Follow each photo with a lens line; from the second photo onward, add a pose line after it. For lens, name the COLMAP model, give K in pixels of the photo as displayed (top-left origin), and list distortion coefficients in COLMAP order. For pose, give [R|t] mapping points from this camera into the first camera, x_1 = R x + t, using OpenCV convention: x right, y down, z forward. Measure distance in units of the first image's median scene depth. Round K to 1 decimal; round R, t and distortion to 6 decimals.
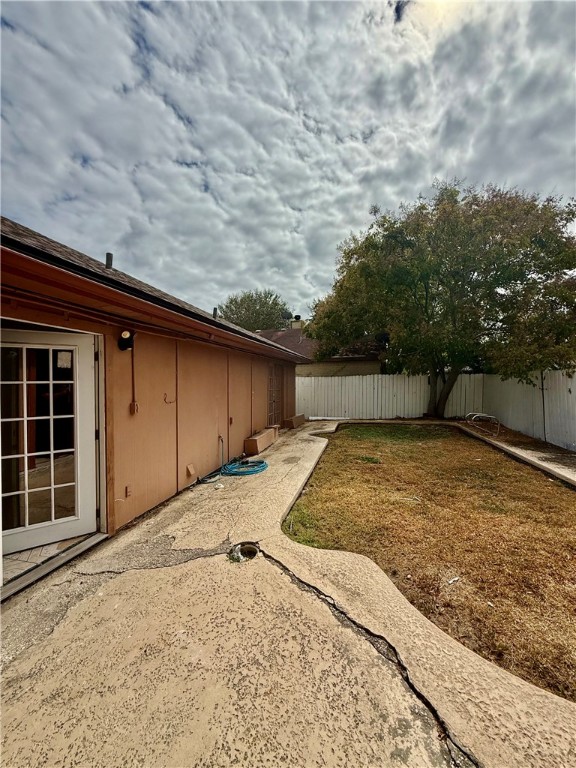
lens RADIAL K [[300.4, 0, 287.4], [0, 300.4, 383.8], [0, 0, 1]] dist [-0.003438, 0.000356]
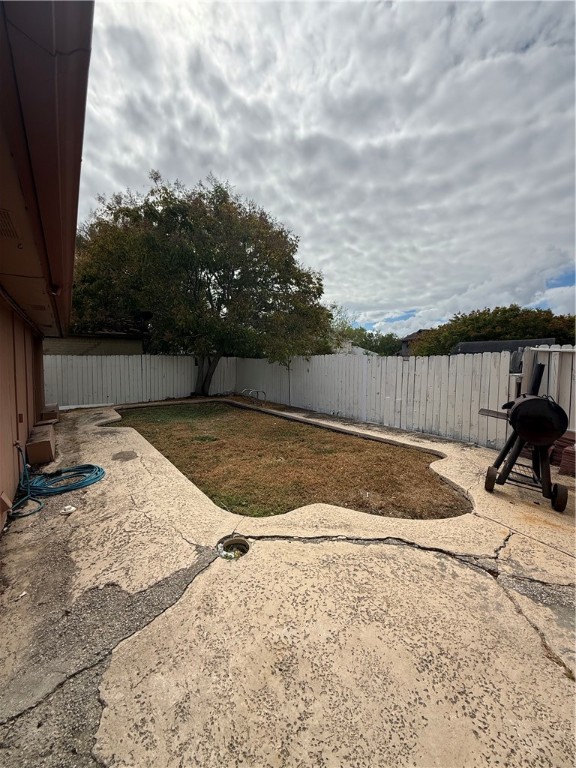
lens RADIAL K [[300.4, 0, 284.8], [0, 300.4, 383.6], [0, 0, 1]] dist [-0.003438, 0.000356]
pose [[0.651535, -0.041503, 0.757482, -0.830659], [-0.005361, 0.998226, 0.059305, 0.006217], [-0.758600, -0.042700, 0.650156, 0.348560]]
